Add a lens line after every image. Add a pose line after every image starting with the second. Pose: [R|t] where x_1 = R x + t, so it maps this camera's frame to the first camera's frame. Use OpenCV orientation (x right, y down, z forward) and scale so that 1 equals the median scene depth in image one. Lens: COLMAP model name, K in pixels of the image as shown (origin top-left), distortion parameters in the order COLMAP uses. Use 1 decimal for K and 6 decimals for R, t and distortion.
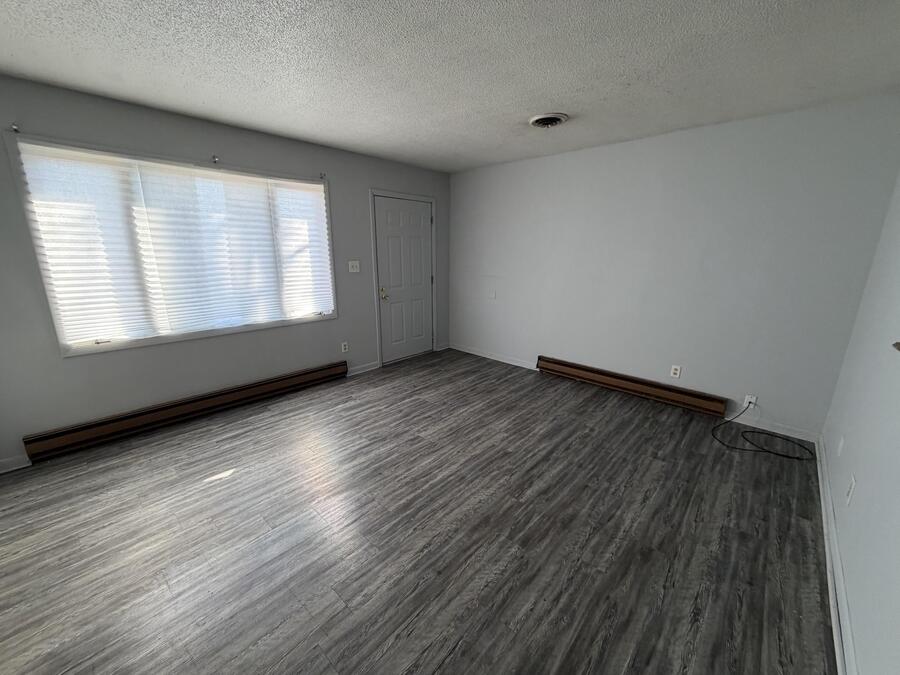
lens RADIAL K [[357.9, 0, 447.4], [0, 357.9, 339.5], [0, 0, 1]] dist [-0.001255, 0.000153]
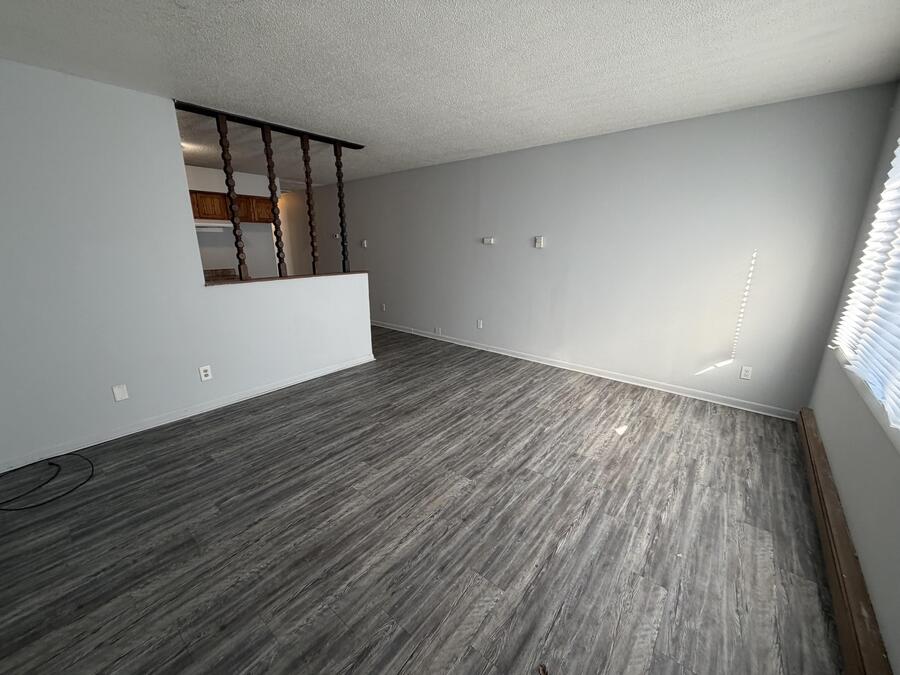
lens RADIAL K [[357.9, 0, 447.4], [0, 357.9, 339.5], [0, 0, 1]] dist [-0.001255, 0.000153]
pose [[-0.998430, 0.008786, -0.055323, 0.011276], [-0.019399, 0.872279, 0.488623, -0.391780], [0.052550, 0.488929, -0.870739, 1.597270]]
